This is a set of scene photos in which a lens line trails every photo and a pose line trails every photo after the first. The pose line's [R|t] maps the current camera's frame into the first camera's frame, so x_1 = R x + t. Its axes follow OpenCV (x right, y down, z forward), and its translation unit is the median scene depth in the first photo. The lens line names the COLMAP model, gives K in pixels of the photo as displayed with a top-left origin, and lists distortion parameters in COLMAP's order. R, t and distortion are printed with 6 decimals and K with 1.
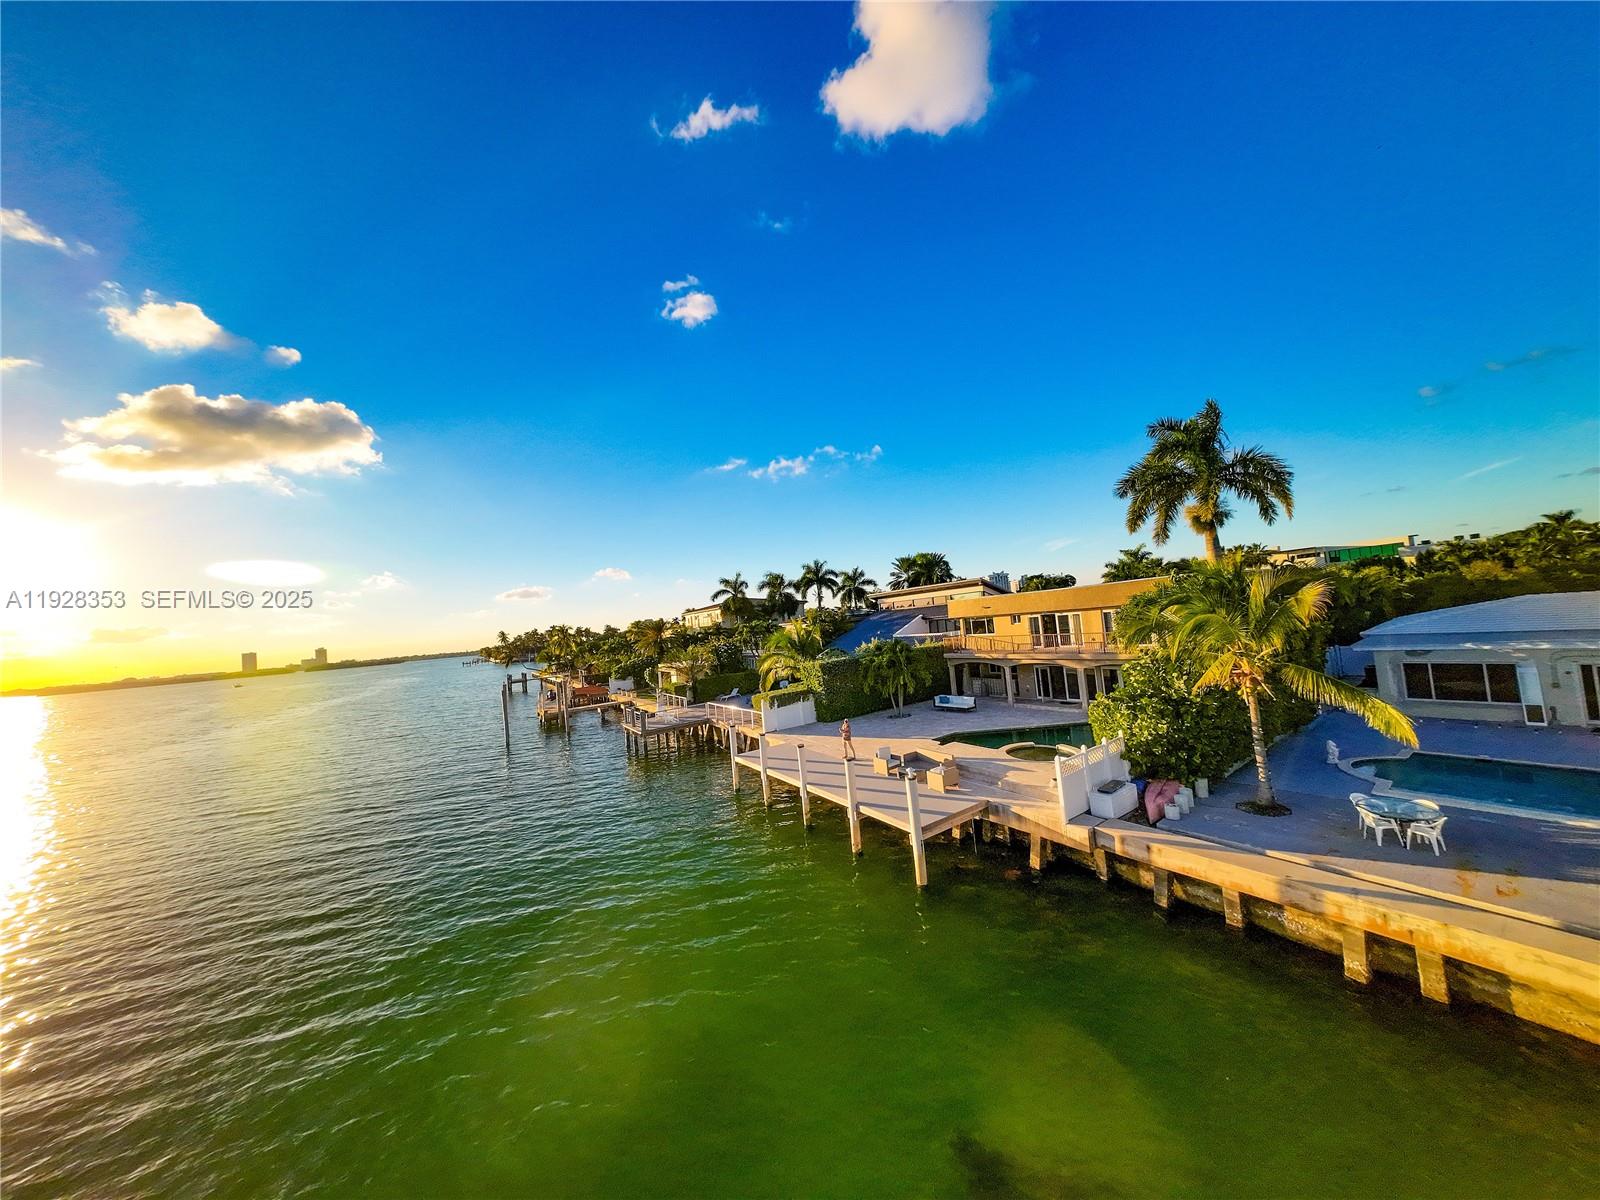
lens RADIAL K [[505.9, 0, 808.6], [0, 505.9, 597.5], [0, 0, 1]] dist [0.012713, 0.000002]
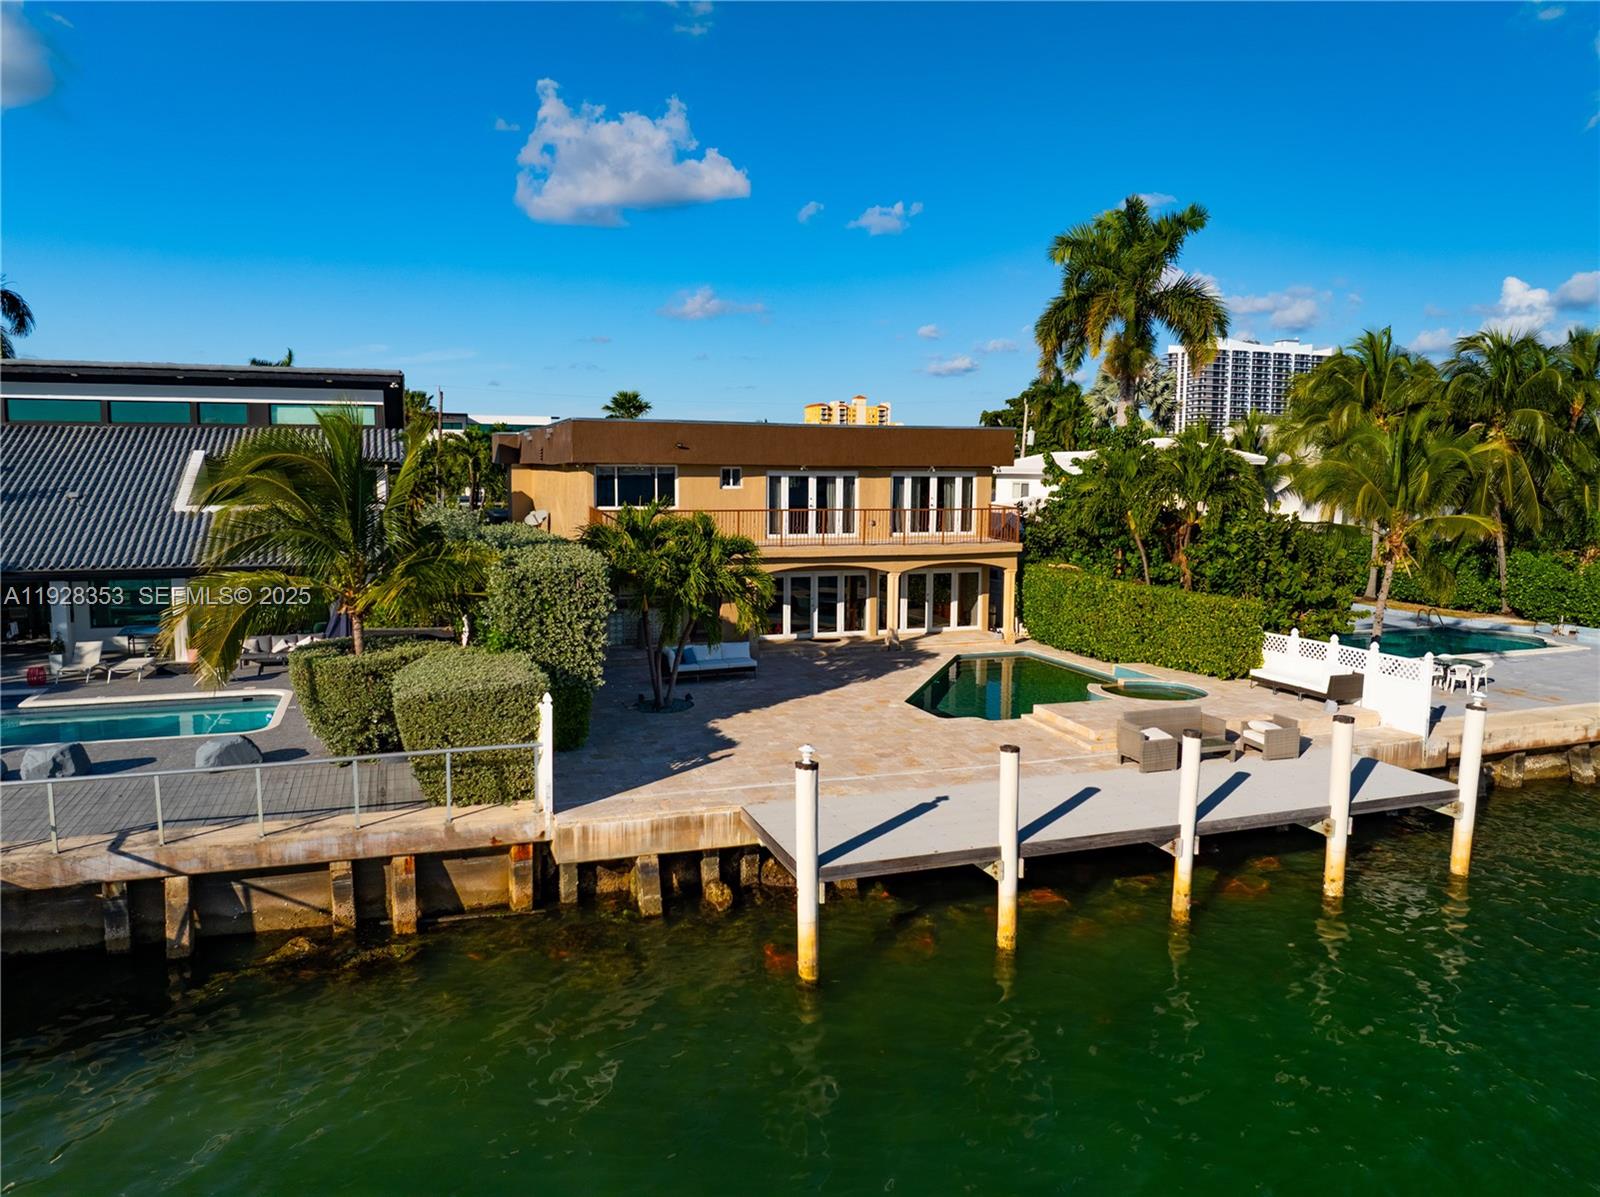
lens RADIAL K [[1091.6, 0, 800.0], [0, 1091.6, 598.5], [0, 0, 1]] dist [-0.033339, 0.005873]
pose [[0.262149, -0.020569, 0.964808, -0.899893], [-0.076527, 0.996181, 0.042031, 0.175100], [-0.961988, -0.084853, 0.259573, 1.079917]]
